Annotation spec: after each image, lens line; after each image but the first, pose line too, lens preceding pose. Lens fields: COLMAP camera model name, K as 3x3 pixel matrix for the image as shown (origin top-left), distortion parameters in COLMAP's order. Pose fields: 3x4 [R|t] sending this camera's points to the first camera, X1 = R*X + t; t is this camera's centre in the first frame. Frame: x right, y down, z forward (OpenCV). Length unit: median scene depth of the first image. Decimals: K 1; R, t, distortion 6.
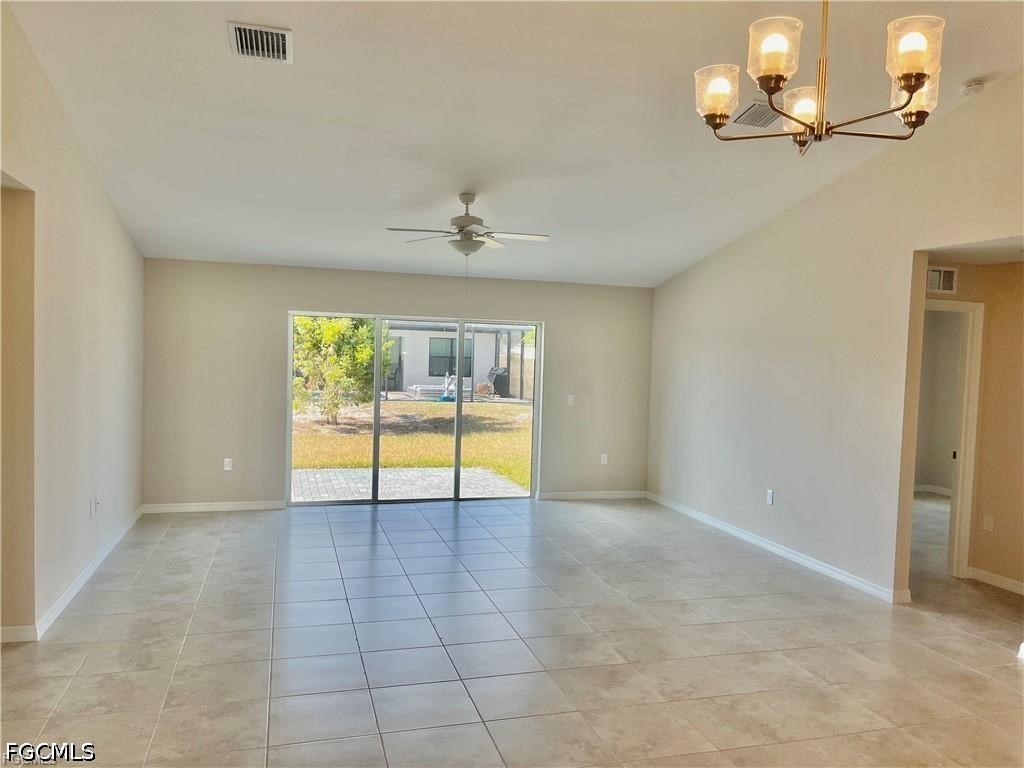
lens RADIAL K [[778.1, 0, 512.0], [0, 778.1, 384.0], [0, 0, 1]] dist [0.078392, -0.109788]
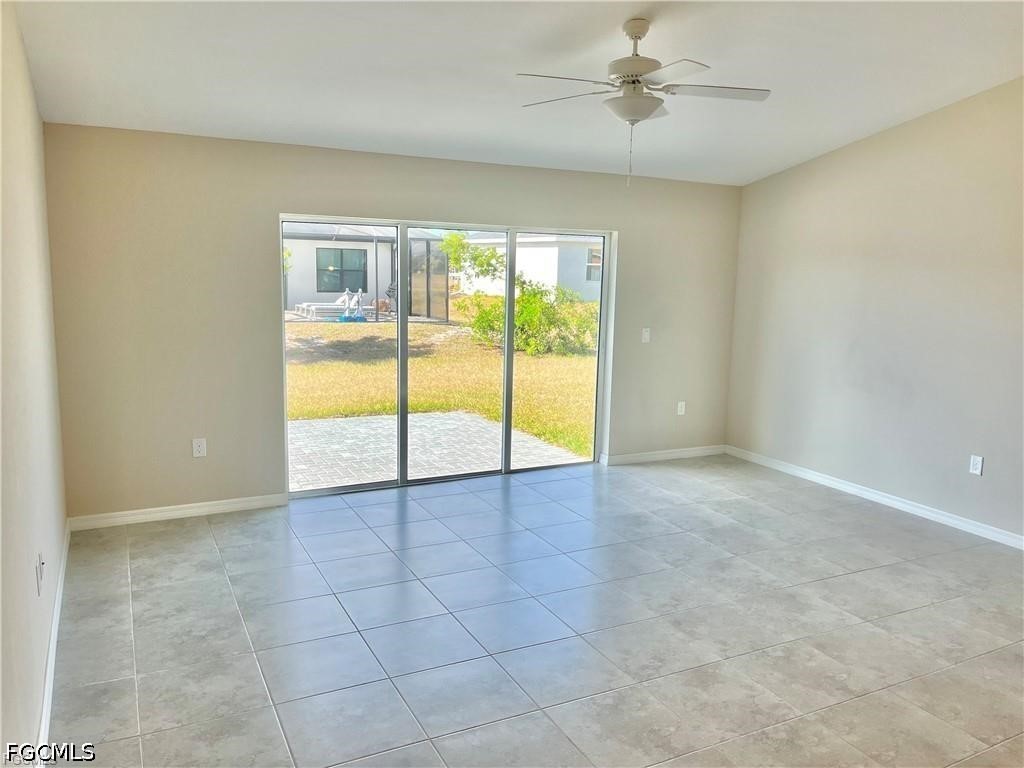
lens RADIAL K [[778.1, 0, 512.0], [0, 778.1, 384.0], [0, 0, 1]] dist [0.078392, -0.109788]
pose [[0.981957, -0.034106, 0.186005, -0.199513], [0.012605, 0.993219, 0.115570, -0.022182], [-0.188686, -0.111140, 0.975728, 0.270277]]
